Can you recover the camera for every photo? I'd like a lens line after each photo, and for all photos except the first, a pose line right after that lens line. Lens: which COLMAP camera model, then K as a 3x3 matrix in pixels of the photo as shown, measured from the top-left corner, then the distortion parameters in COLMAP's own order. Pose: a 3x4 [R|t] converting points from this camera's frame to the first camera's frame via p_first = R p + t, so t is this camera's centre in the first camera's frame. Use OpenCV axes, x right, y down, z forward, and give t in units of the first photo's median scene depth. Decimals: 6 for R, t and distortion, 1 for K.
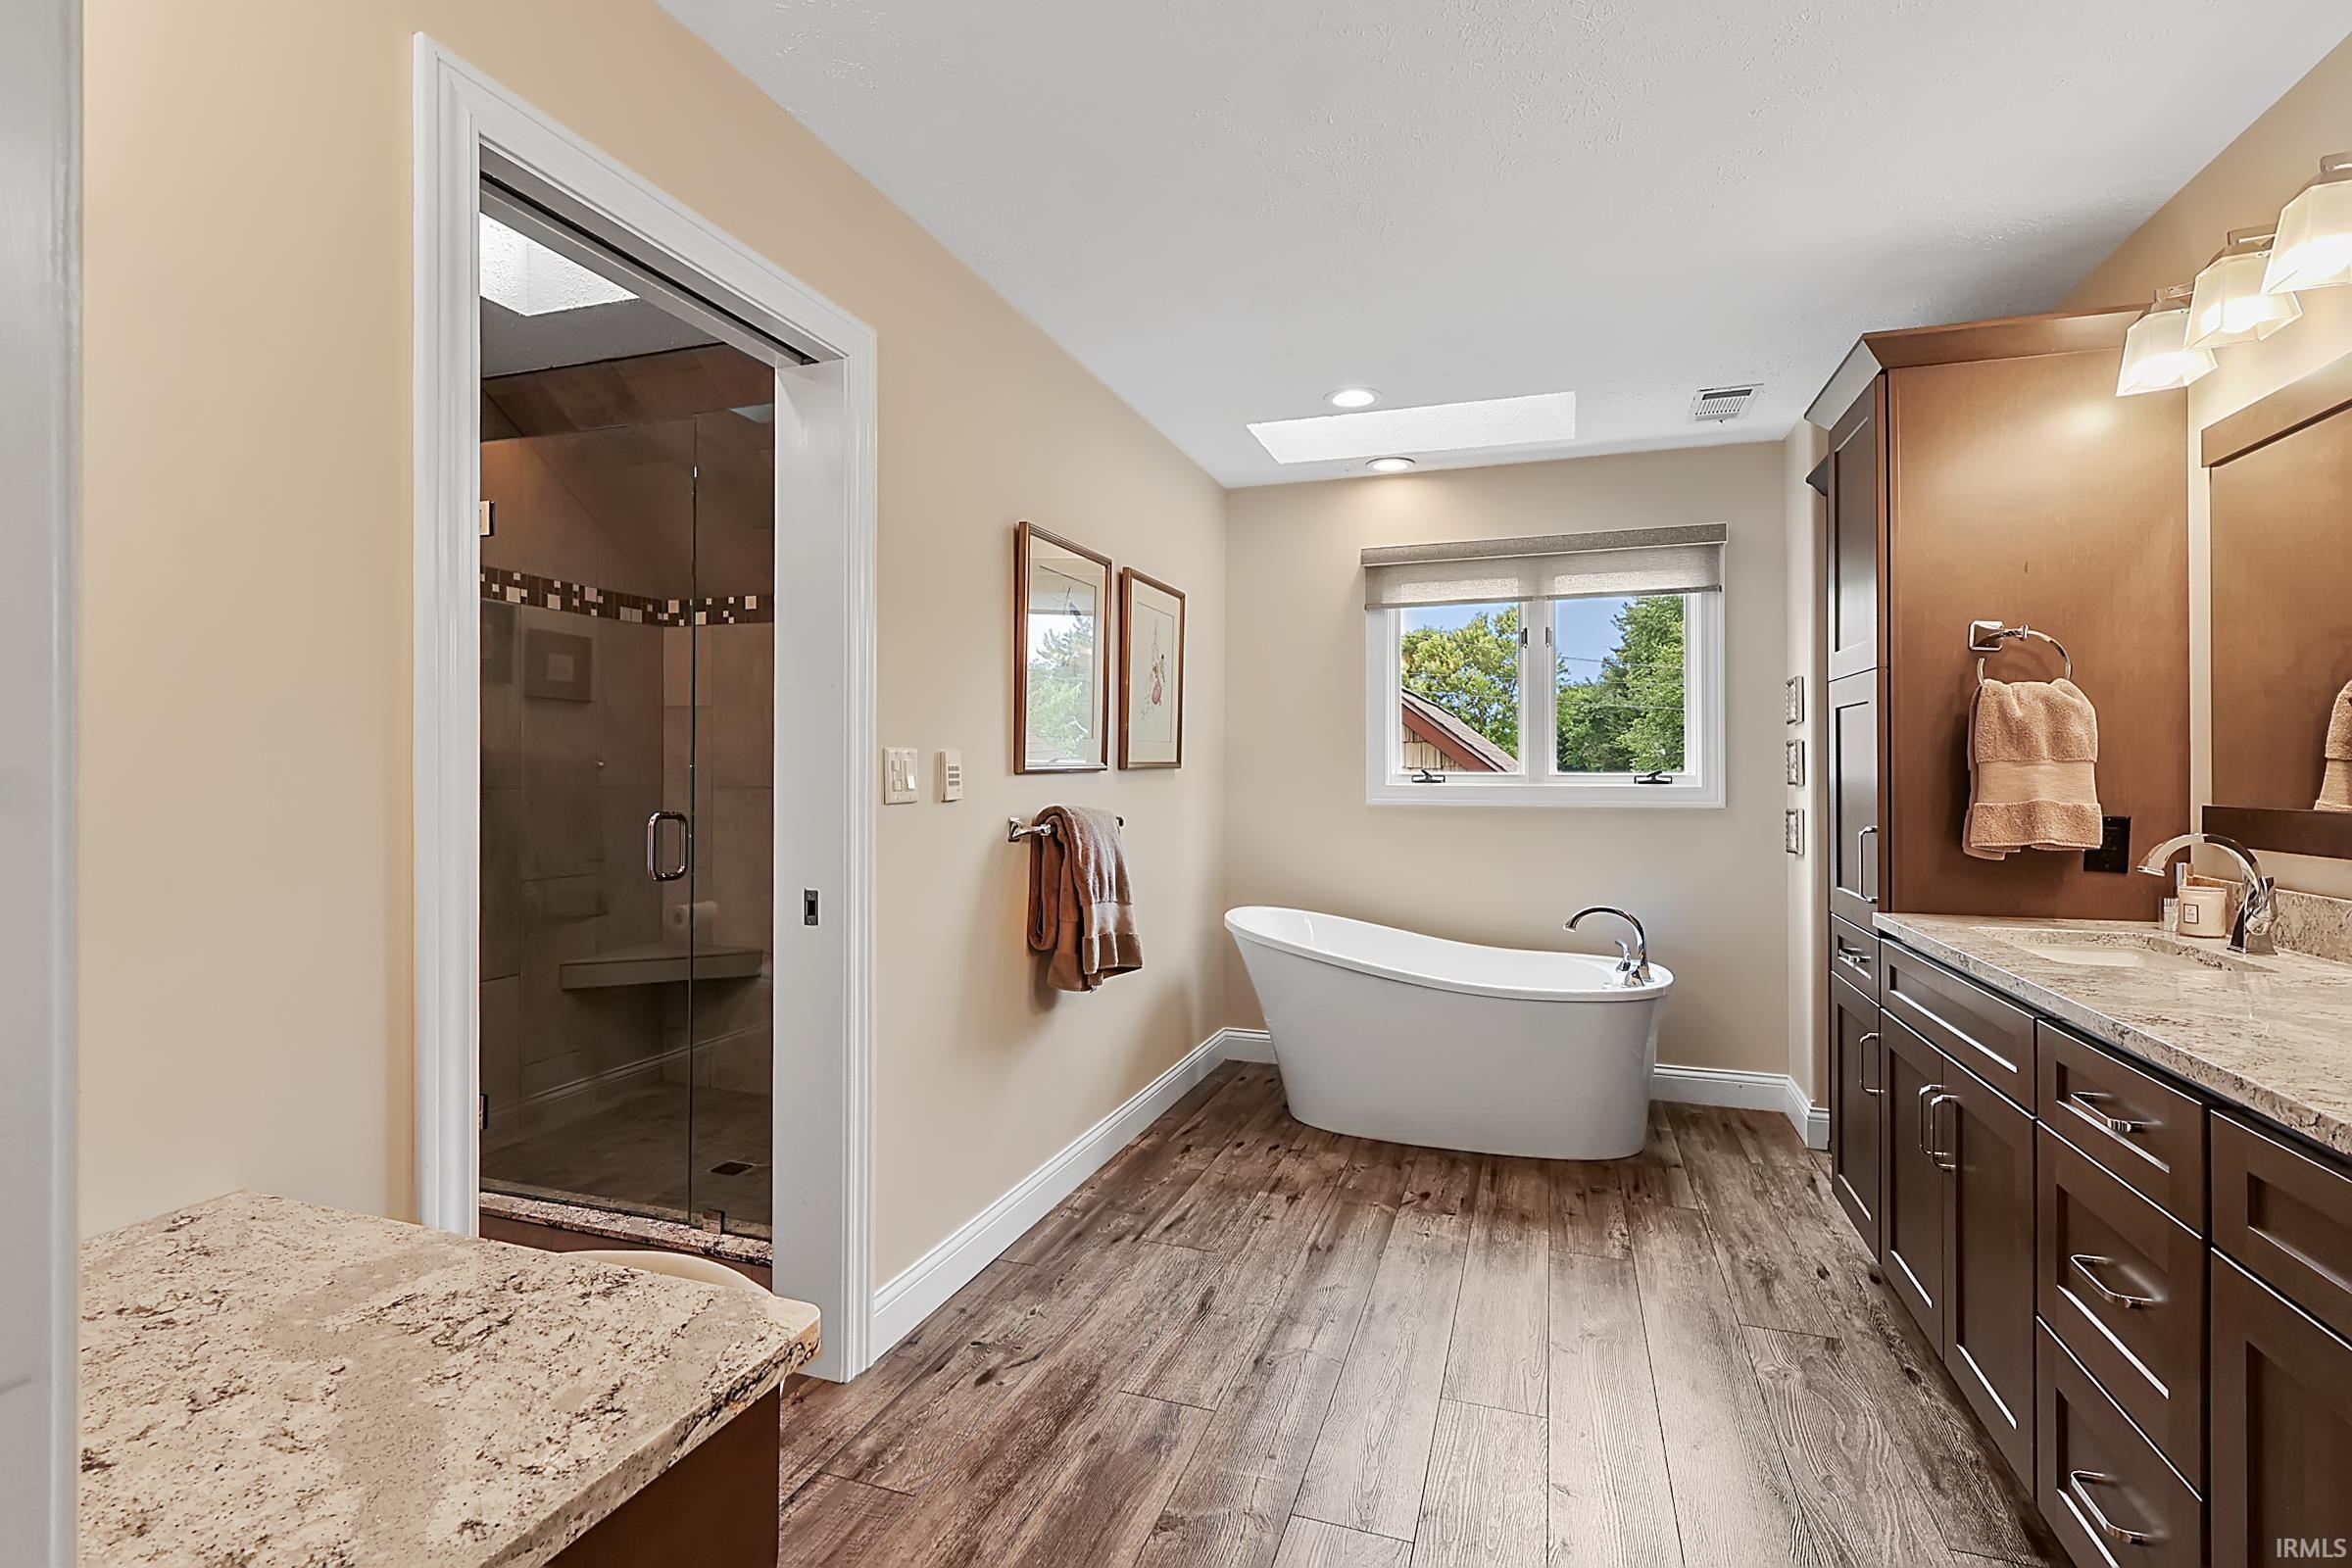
lens RADIAL K [[1091.7, 0, 1169.0], [0, 1091.7, 772.6], [0, 0, 1]] dist [-0.003436, 0.000292]
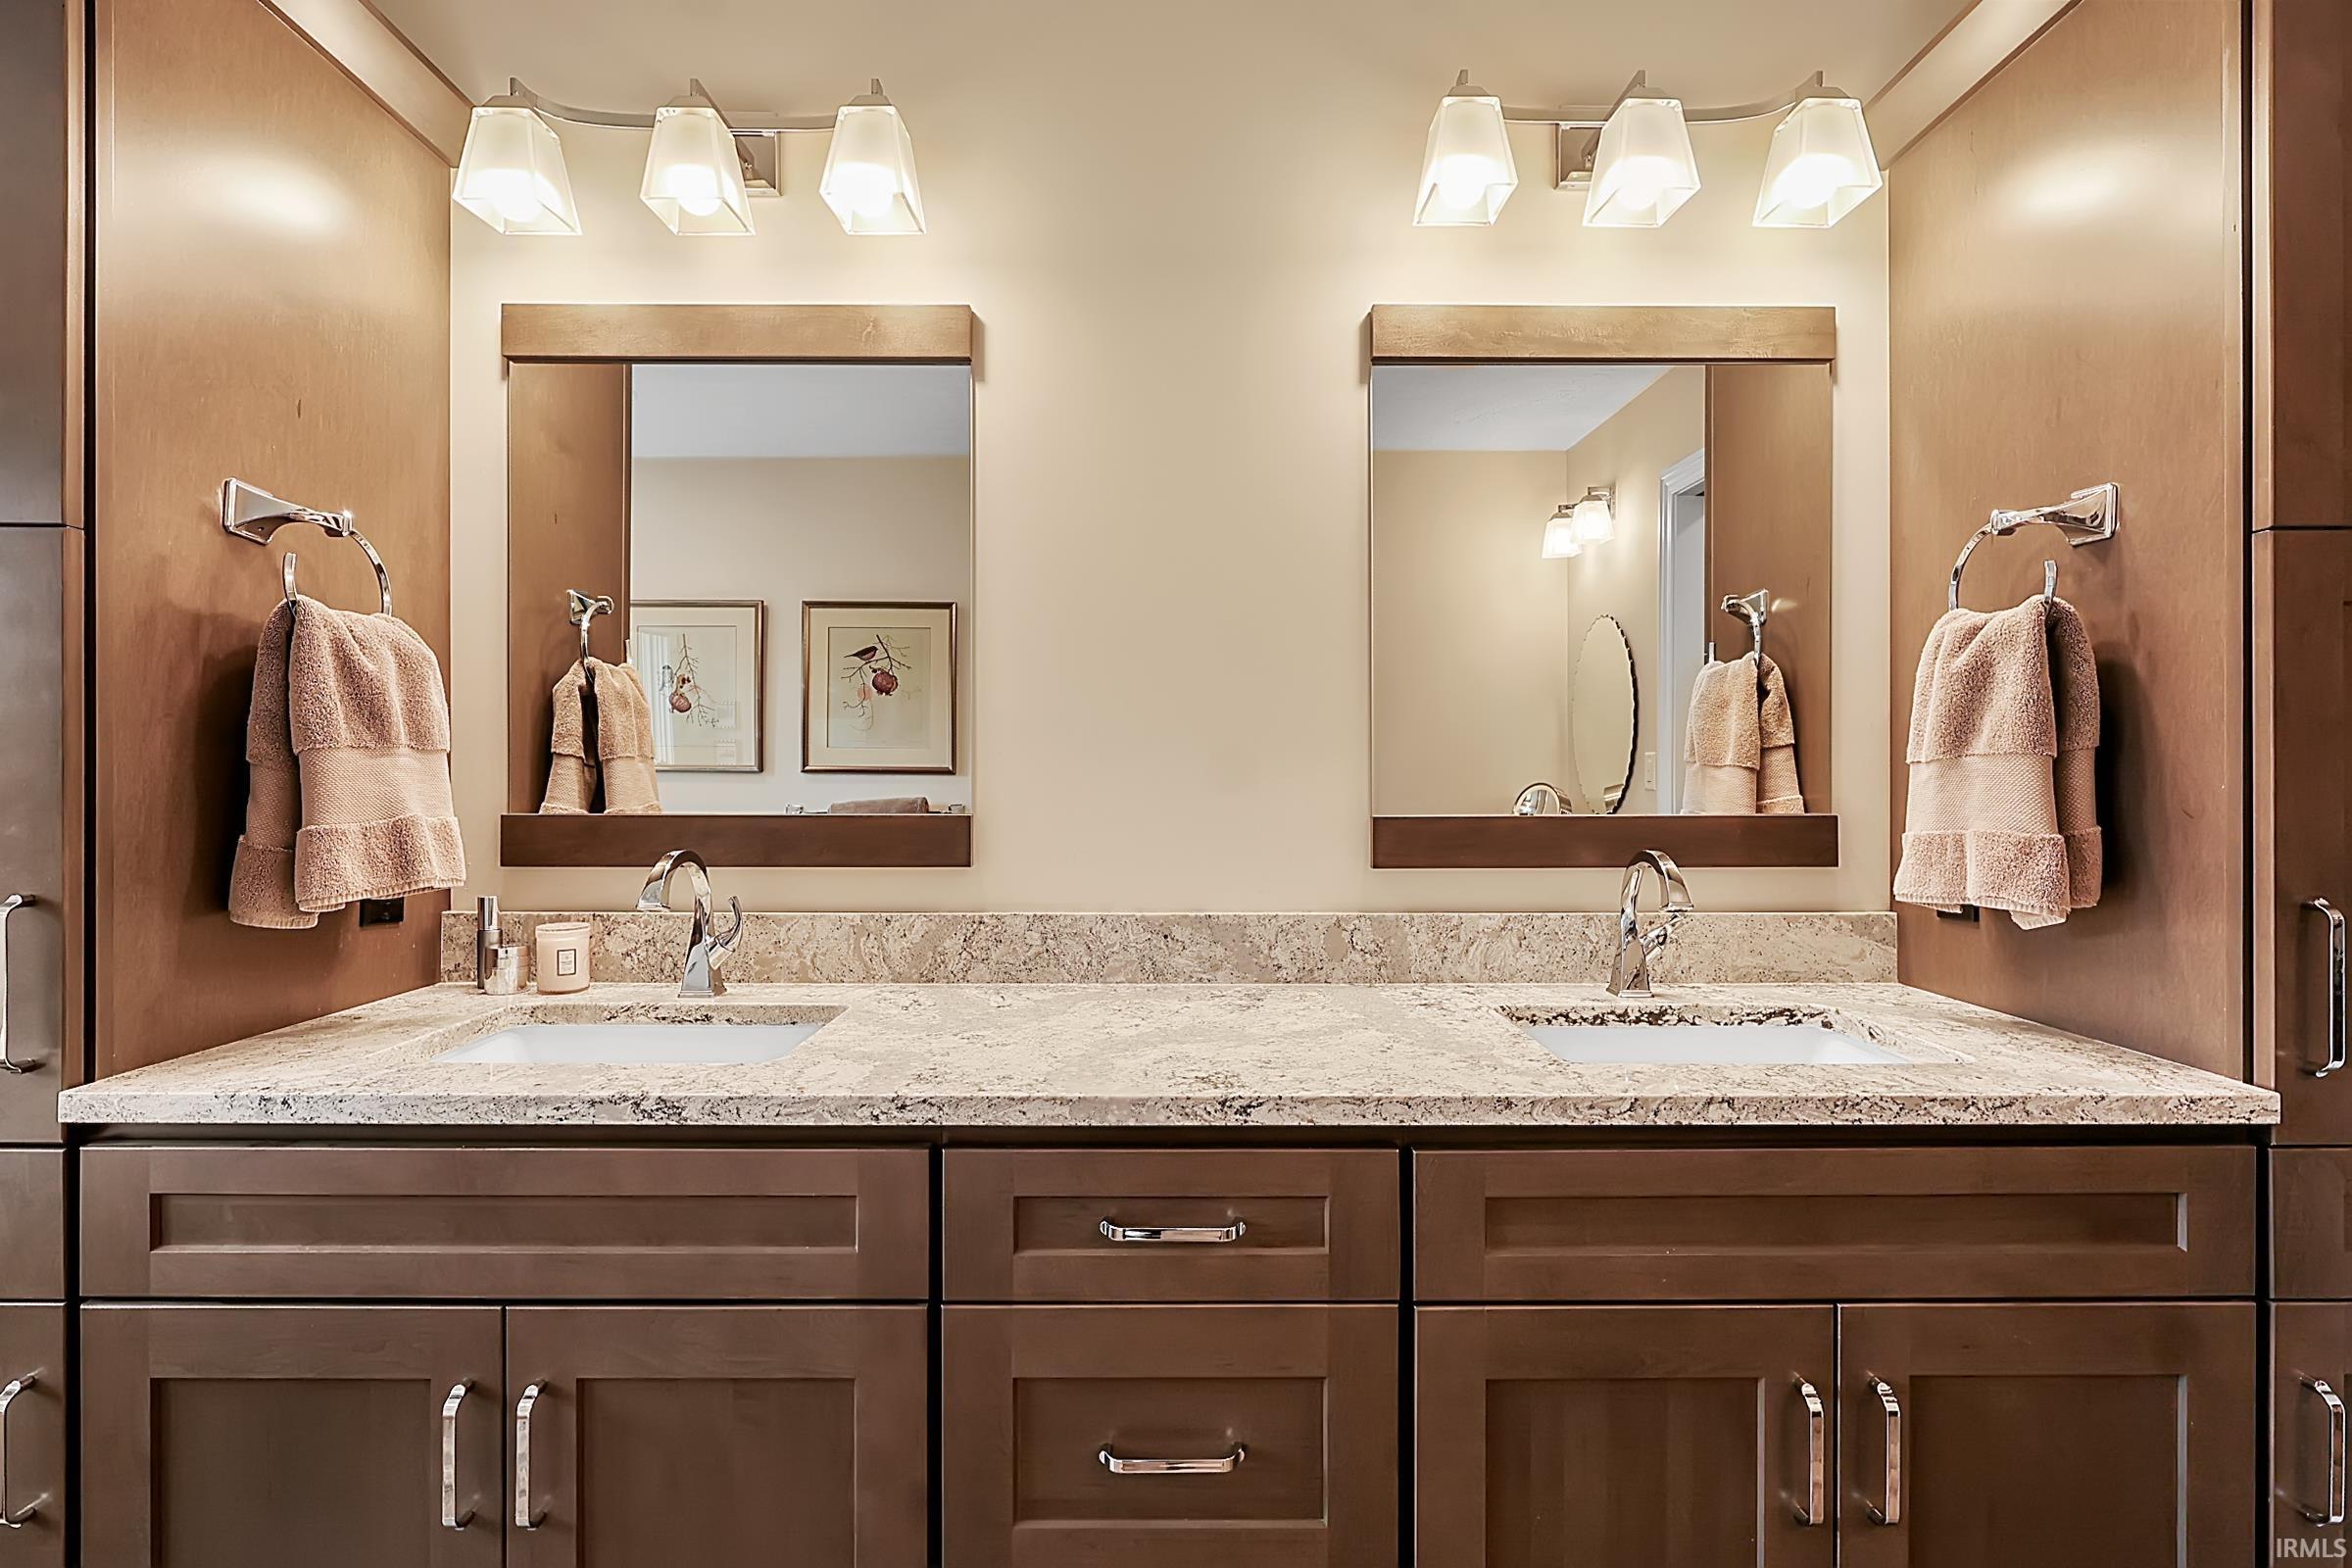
lens RADIAL K [[1082.9, 0, 1173.3], [0, 1082.9, 781.0], [0, 0, 1]] dist [-0.004792, 0.000776]
pose [[-0.334898, -0.007630, 0.942223, 0.104108], [-0.002890, 0.999971, 0.007070, 0.001038], [-0.942250, -0.000355, -0.334910, 0.792852]]
